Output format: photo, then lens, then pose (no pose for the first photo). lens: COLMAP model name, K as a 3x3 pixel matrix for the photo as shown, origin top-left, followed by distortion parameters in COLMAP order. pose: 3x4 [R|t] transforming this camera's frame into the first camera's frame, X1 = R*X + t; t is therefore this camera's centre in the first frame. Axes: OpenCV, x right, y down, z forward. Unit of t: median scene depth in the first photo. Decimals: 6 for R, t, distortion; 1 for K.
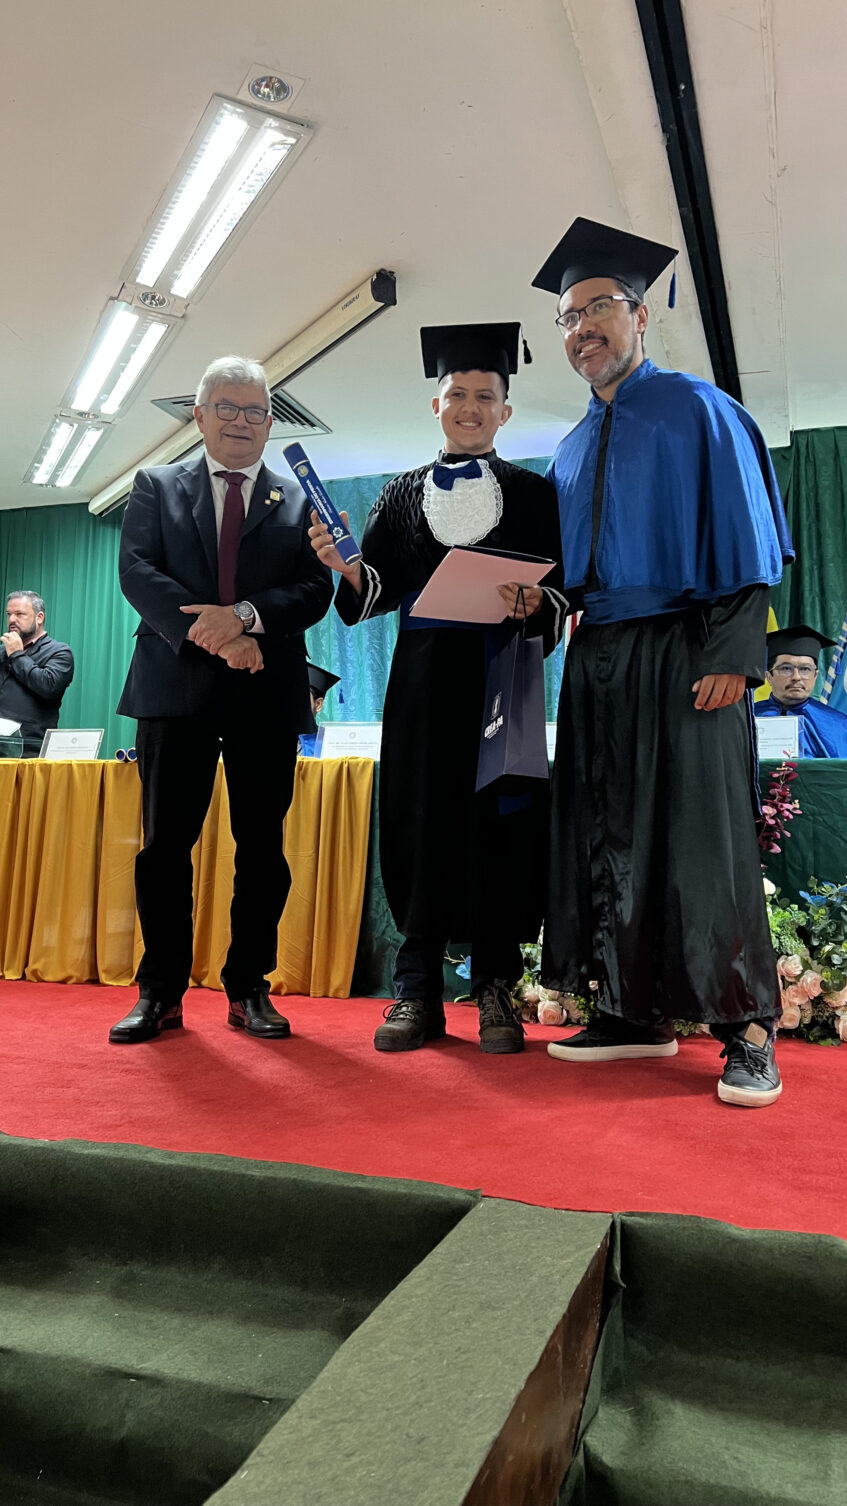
lens RADIAL K [[1128.8, 0, 443.7], [0, 1128.8, 756.5], [0, 0, 1]] dist [0.055030, -0.061775]
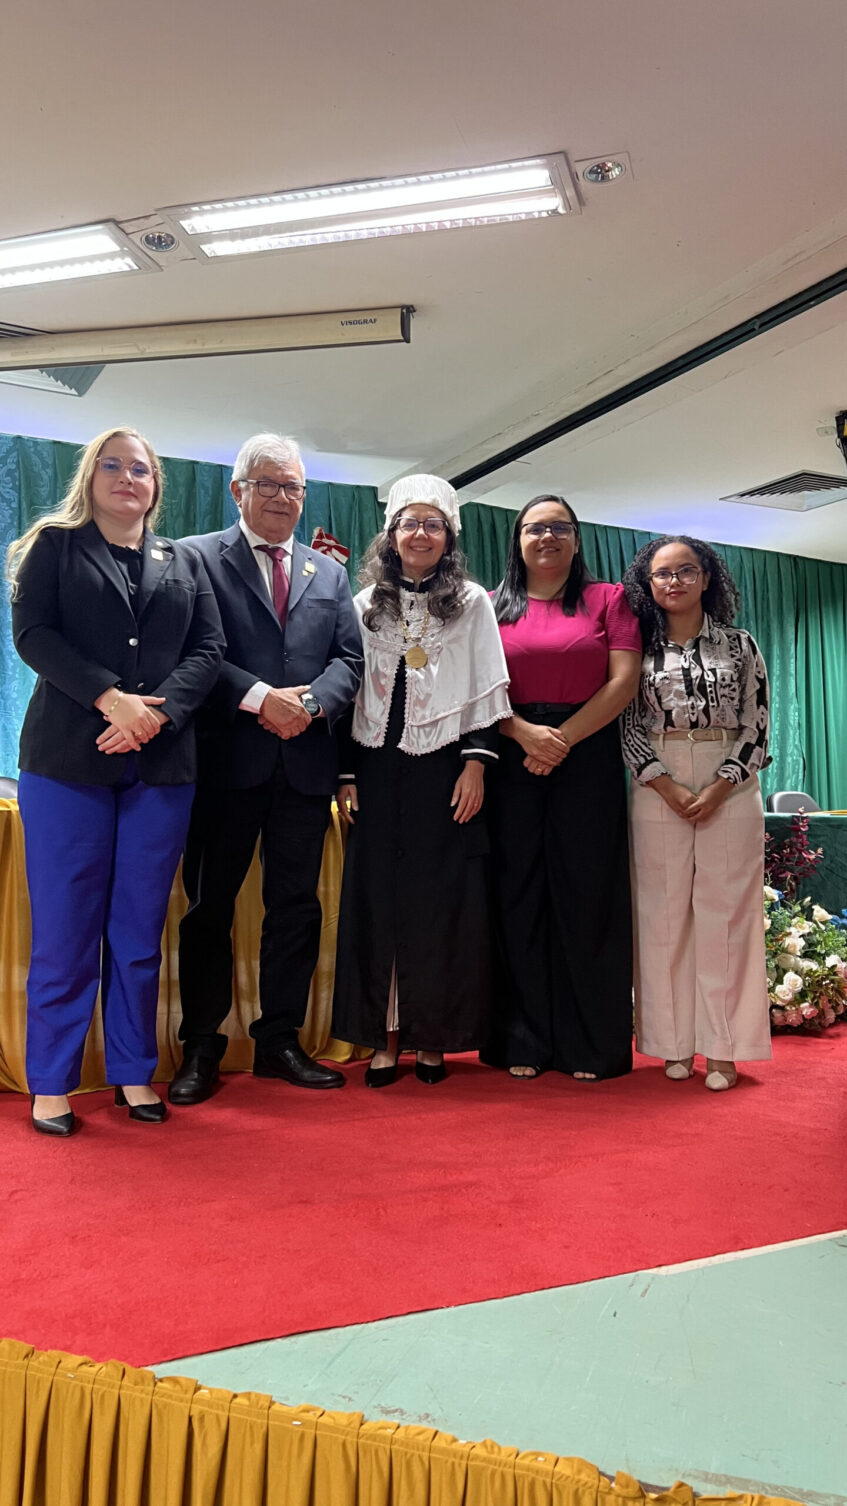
lens RADIAL K [[1128.8, 0, 443.7], [0, 1128.8, 756.5], [0, 0, 1]] dist [0.055030, -0.061775]
pose [[0.693234, 0.027216, 0.720199, -0.992411], [-0.045223, 0.998960, 0.005780, -0.059433], [-0.719293, -0.036576, 0.693744, 0.377433]]
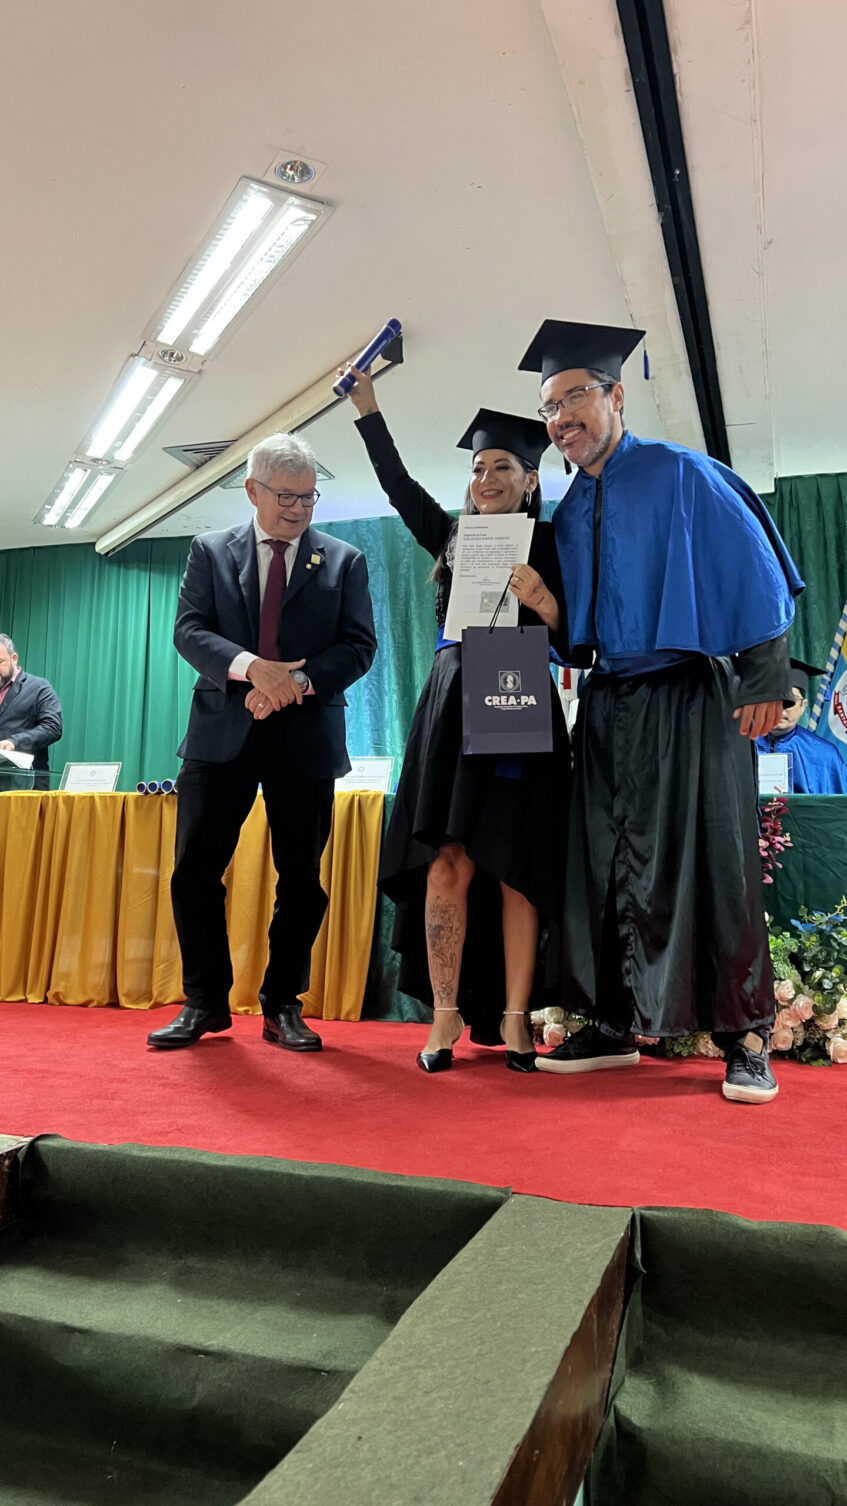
lens RADIAL K [[1128.7, 0, 423.5], [0, 1128.7, 753.0], [0, 0, 1]] dist [0.055345, -0.062258]
pose [[0.999994, 0.003382, -0.000606, -0.028388], [-0.003399, 0.999523, -0.030707, -0.002806], [0.000502, 0.030709, 0.999528, -0.061274]]
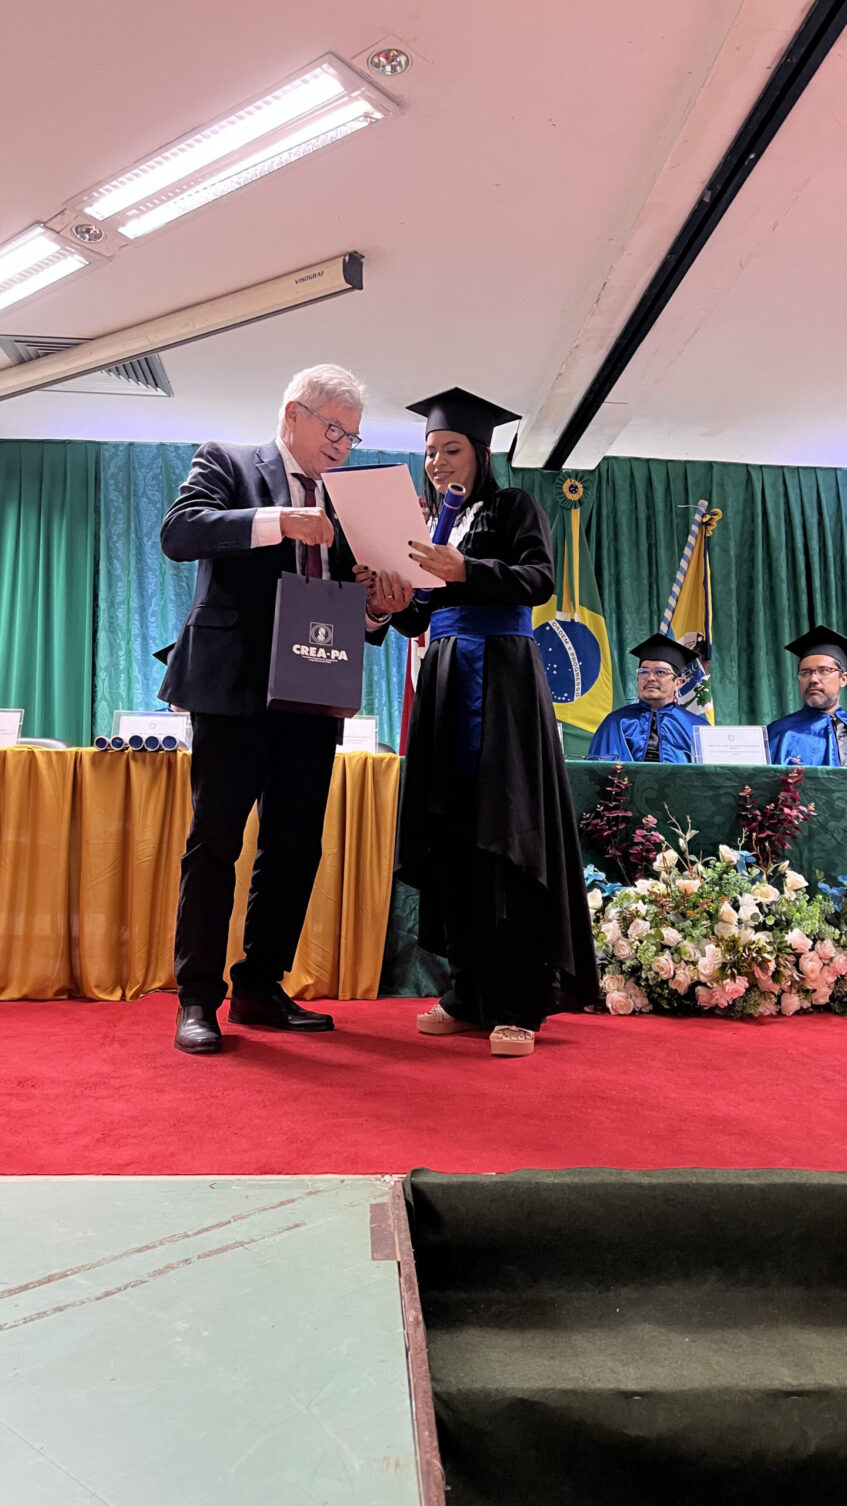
lens RADIAL K [[1120.4, 0, 421.5], [0, 1120.4, 743.4], [0, 0, 1]] dist [0.057165, -0.064806]
pose [[0.926946, 0.025998, 0.374294, -0.477234], [-0.029545, 0.999556, 0.003740, -0.014560], [-0.374030, -0.014526, 0.927303, 0.096420]]
